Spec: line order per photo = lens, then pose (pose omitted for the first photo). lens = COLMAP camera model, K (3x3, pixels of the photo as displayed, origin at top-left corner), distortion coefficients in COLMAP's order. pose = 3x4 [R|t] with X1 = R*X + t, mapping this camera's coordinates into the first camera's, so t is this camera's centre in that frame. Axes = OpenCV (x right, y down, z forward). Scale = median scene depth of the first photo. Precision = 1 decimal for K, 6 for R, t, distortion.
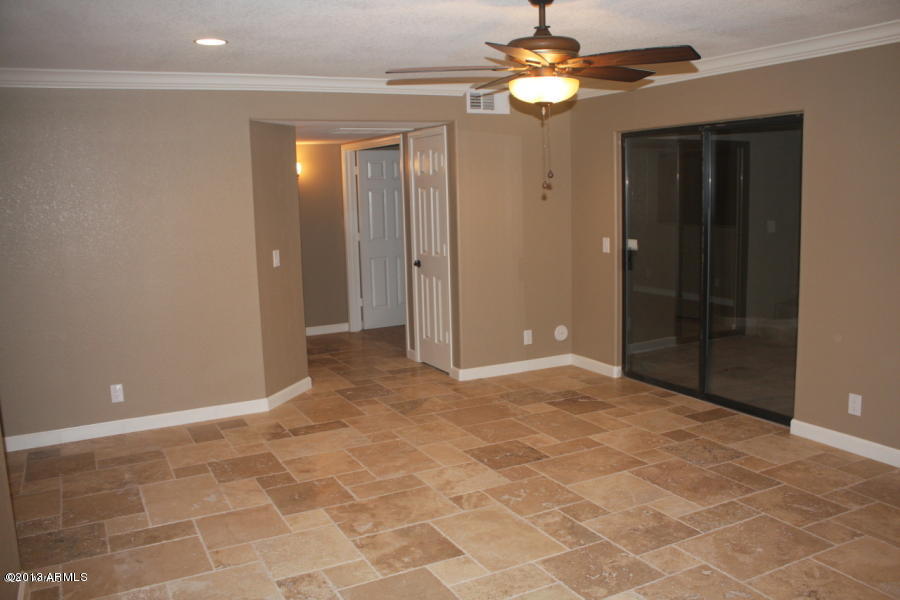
lens RADIAL K [[771.9, 0, 450.7], [0, 771.9, 299.5], [0, 0, 1]] dist [-0.129237, 0.036454]
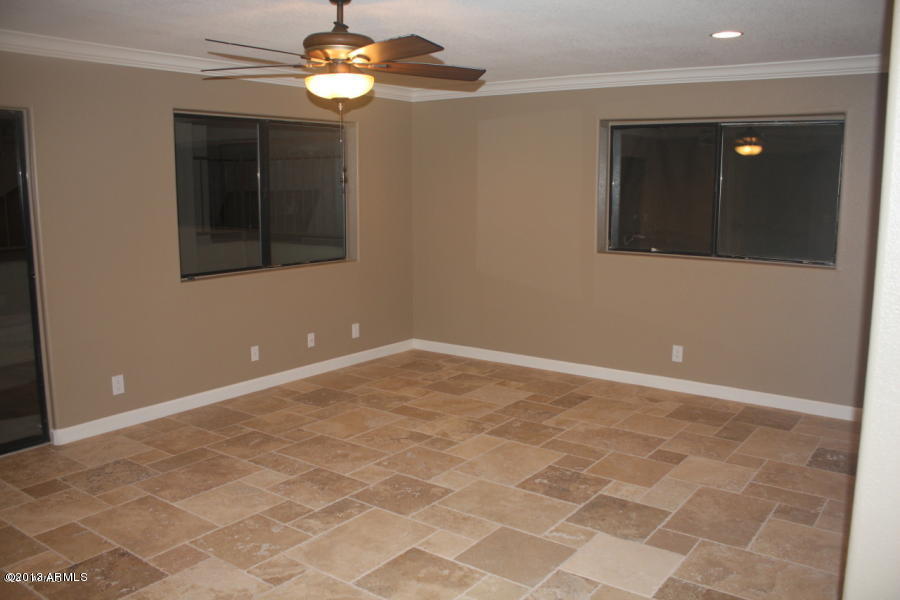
lens RADIAL K [[771.9, 0, 451.8], [0, 771.9, 301.2], [0, 0, 1]] dist [-0.129237, 0.036454]
pose [[-0.435286, -0.118929, 0.892402, -0.762758], [0.143976, 0.969283, 0.199402, -0.151841], [-0.888705, 0.215282, -0.404793, 1.148715]]
